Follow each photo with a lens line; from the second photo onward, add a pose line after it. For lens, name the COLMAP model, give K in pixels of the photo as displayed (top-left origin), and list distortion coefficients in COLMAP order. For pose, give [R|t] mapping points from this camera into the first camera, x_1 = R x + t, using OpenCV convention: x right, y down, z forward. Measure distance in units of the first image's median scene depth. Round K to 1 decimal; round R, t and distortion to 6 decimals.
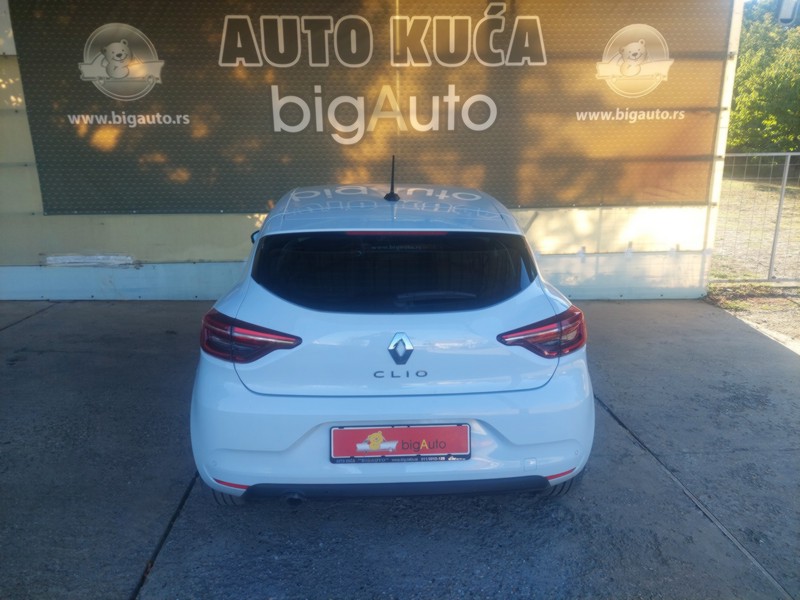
lens RADIAL K [[573.1, 0, 405.0], [0, 573.1, 297.6], [0, 0, 1]] dist [0.042490, -0.021672]
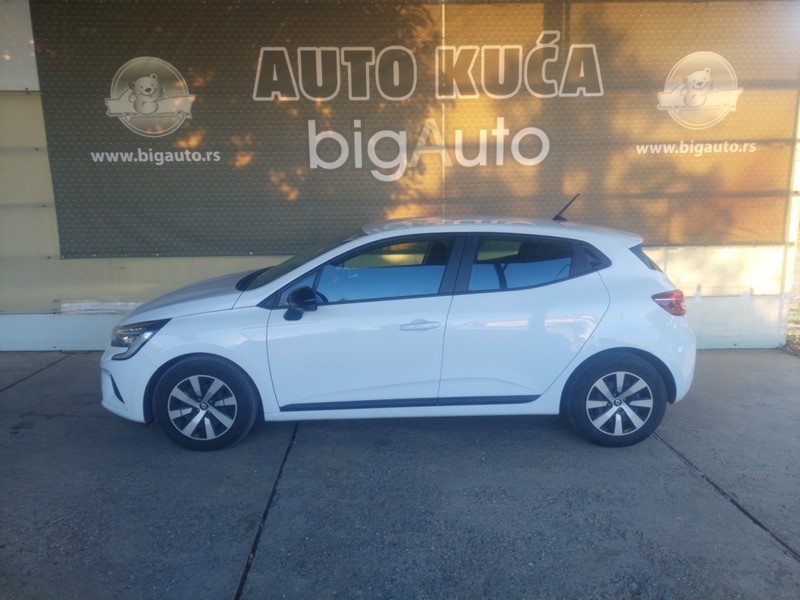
lens RADIAL K [[573.1, 0, 403.9], [0, 573.1, 288.5], [0, 0, 1]] dist [0.042490, -0.021672]
pose [[0.999784, -0.002039, -0.020676, -0.058033], [0.000478, 0.997163, -0.075265, -0.025980], [0.020770, 0.075239, 0.996949, 0.096704]]
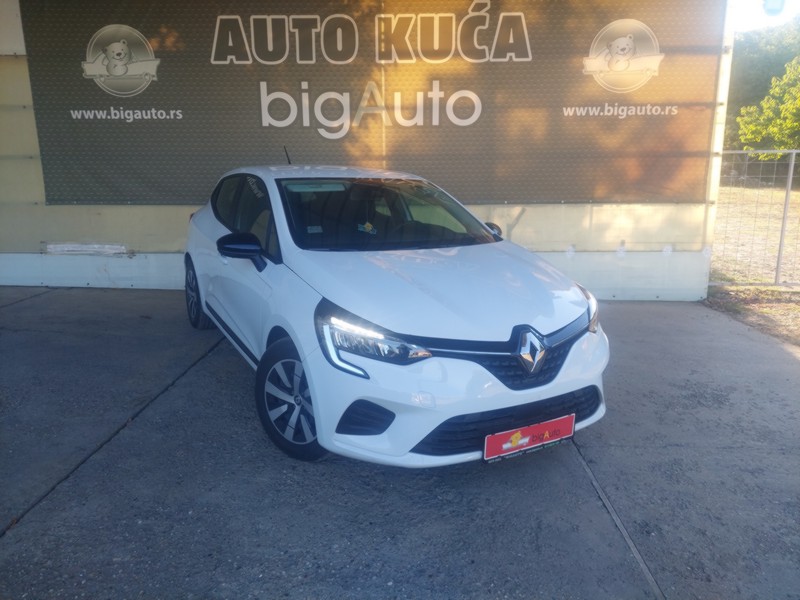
lens RADIAL K [[575.2, 0, 404.9], [0, 575.2, 278.1], [0, 0, 1]] dist [0.039495, -0.021108]
pose [[0.996447, 0.021576, -0.081413, 0.119211], [-0.025754, 0.998386, -0.050623, 0.028351], [0.080190, 0.052540, 0.995394, 0.009583]]
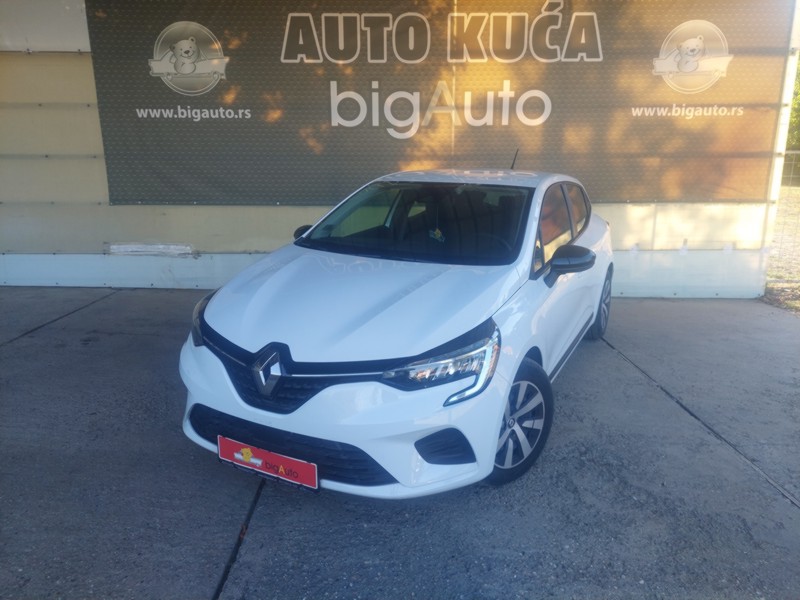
lens RADIAL K [[573.1, 0, 406.2], [0, 573.1, 289.8], [0, 0, 1]] dist [0.042490, -0.021672]
pose [[0.998833, 0.018166, -0.044757, -0.044427], [-0.019058, 0.999627, -0.019586, 0.020532], [0.044384, 0.020416, 0.998806, -0.009043]]
